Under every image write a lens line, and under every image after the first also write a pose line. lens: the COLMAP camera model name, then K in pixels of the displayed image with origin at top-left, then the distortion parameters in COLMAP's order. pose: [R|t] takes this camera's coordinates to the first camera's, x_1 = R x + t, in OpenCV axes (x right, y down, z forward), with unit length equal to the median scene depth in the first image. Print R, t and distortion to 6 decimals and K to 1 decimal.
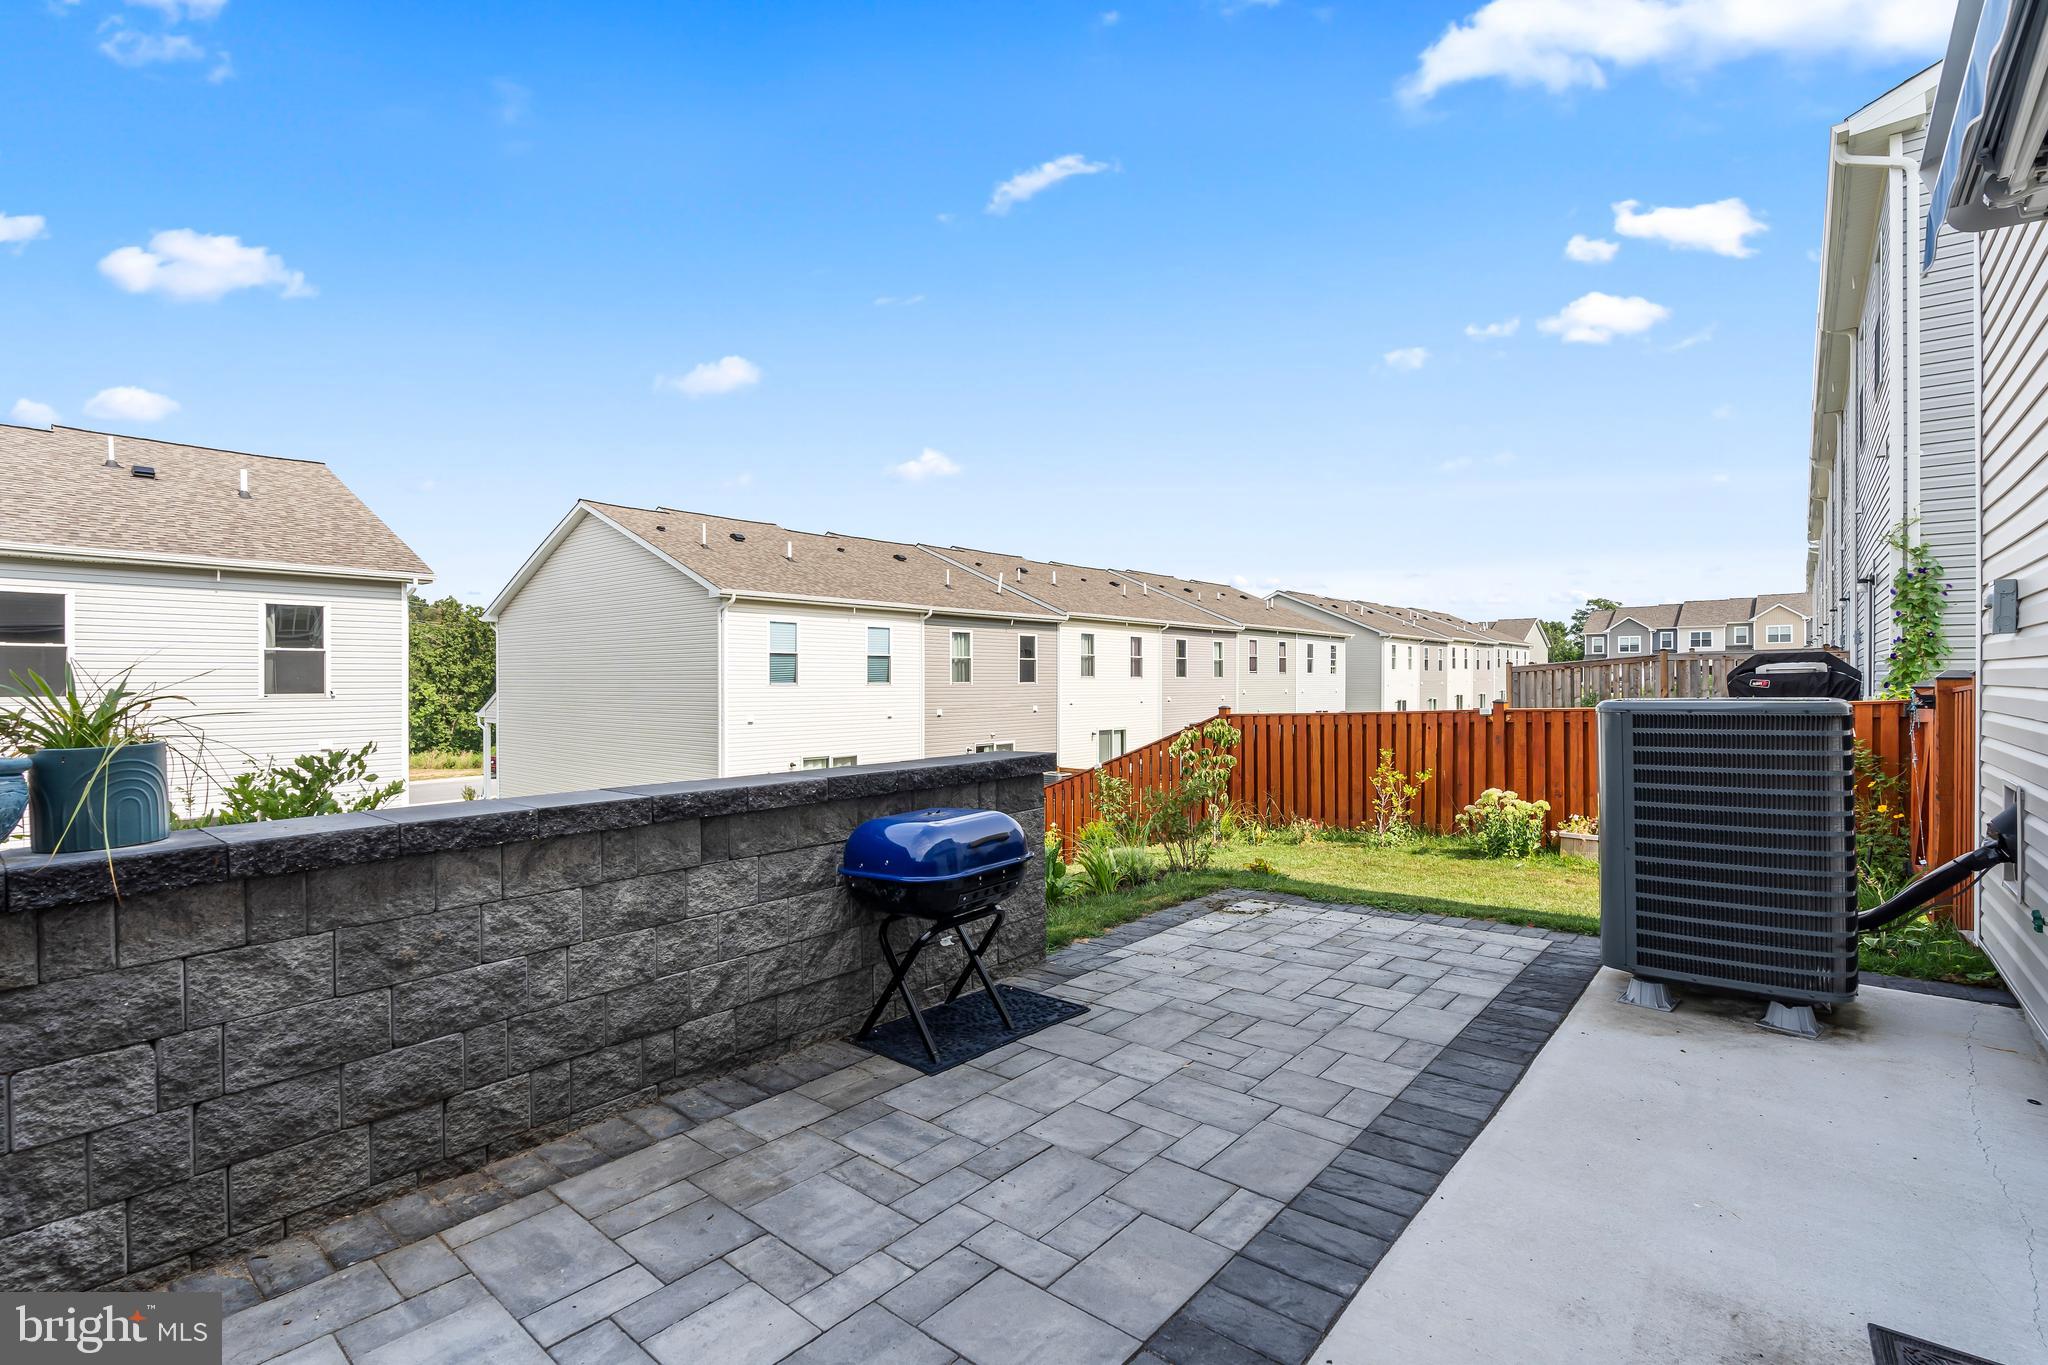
lens RADIAL K [[932.7, 0, 1008.1], [0, 932.7, 683.2], [0, 0, 1]] dist [-0.007653, 0.001257]
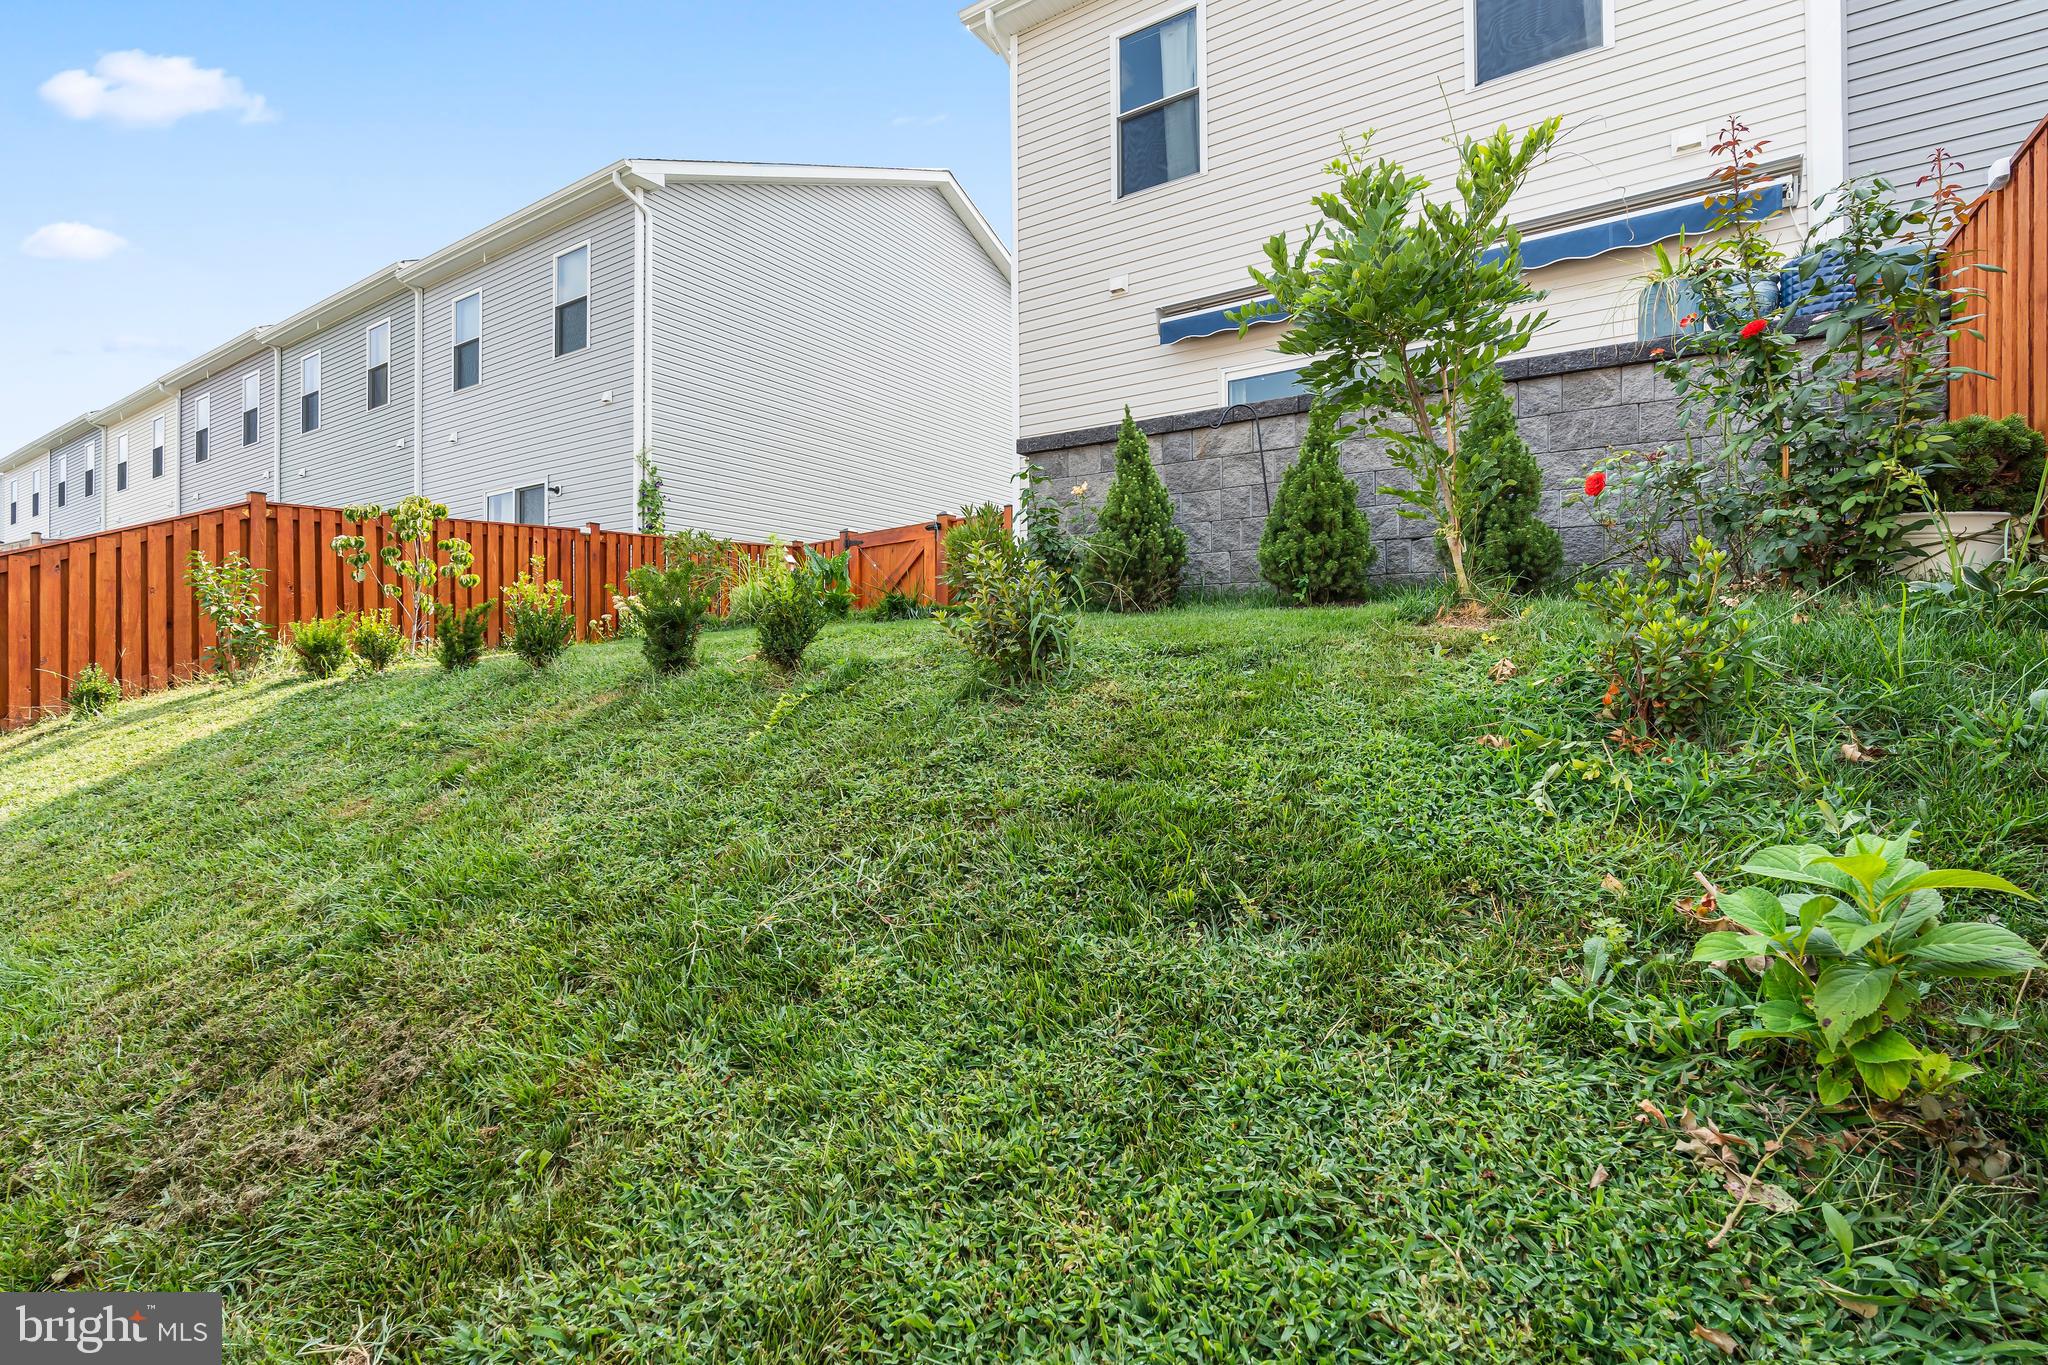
lens RADIAL K [[932.7, 0, 1022.4], [0, 932.7, 677.2], [0, 0, 1]] dist [-0.007653, 0.001257]
pose [[-0.119447, -0.007171, 0.992815, -0.588968], [0.005911, 0.999951, 0.007934, 0.182941], [-0.992823, 0.006816, -0.119399, 0.572314]]
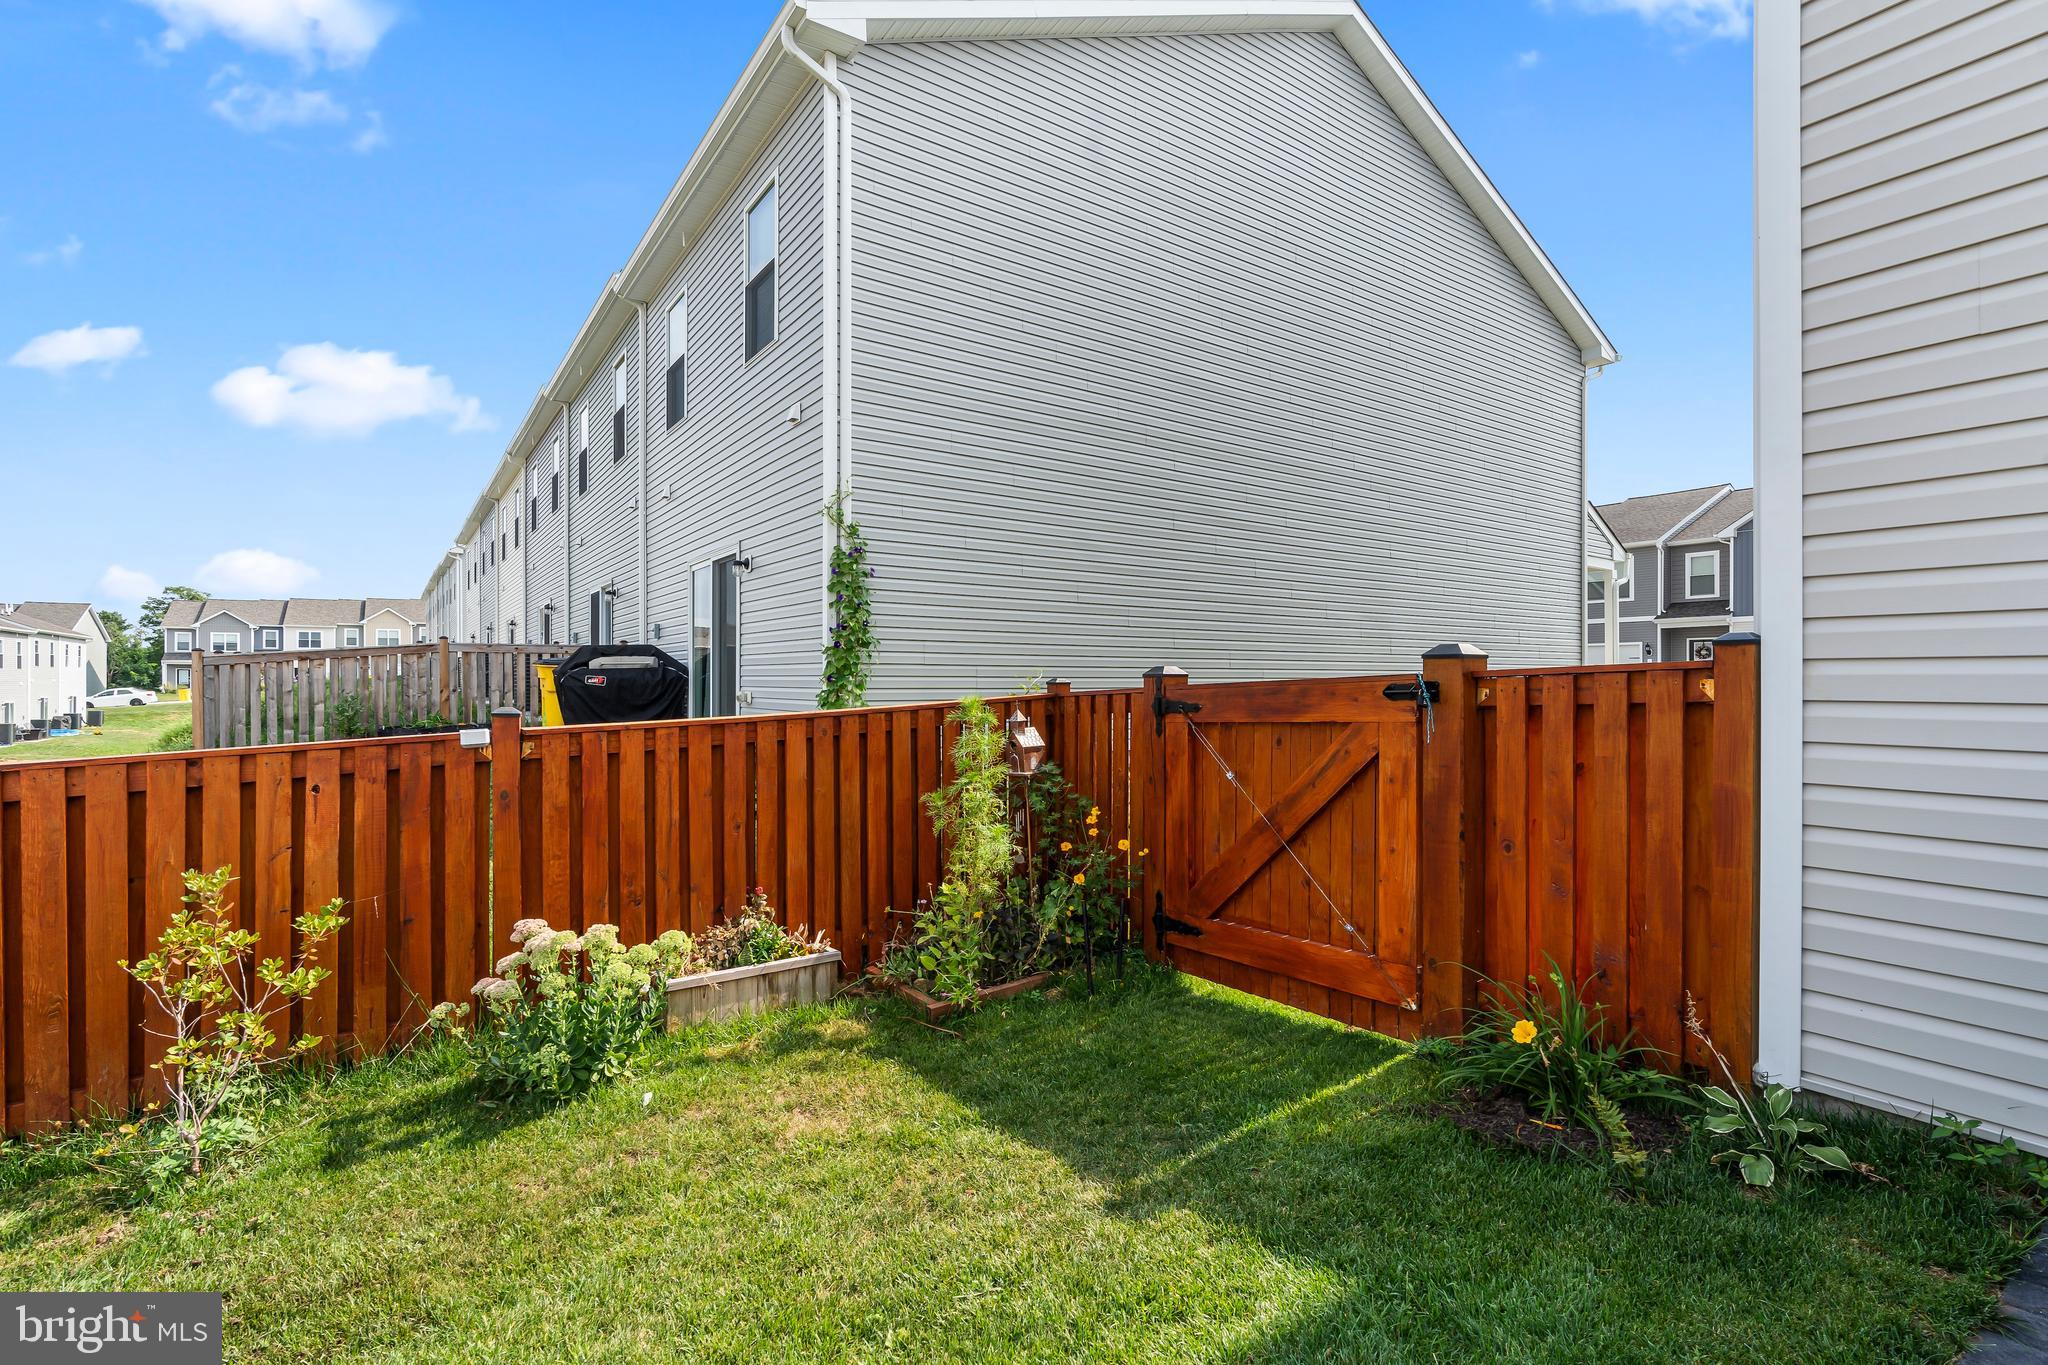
lens RADIAL K [[932.7, 0, 1033.7], [0, 932.7, 683.9], [0, 0, 1]] dist [-0.007653, 0.001257]
pose [[0.245931, -0.002530, 0.969284, 0.151139], [0.005660, 0.999983, 0.001174, 0.006593], [-0.969271, 0.005198, 0.245941, 0.597123]]
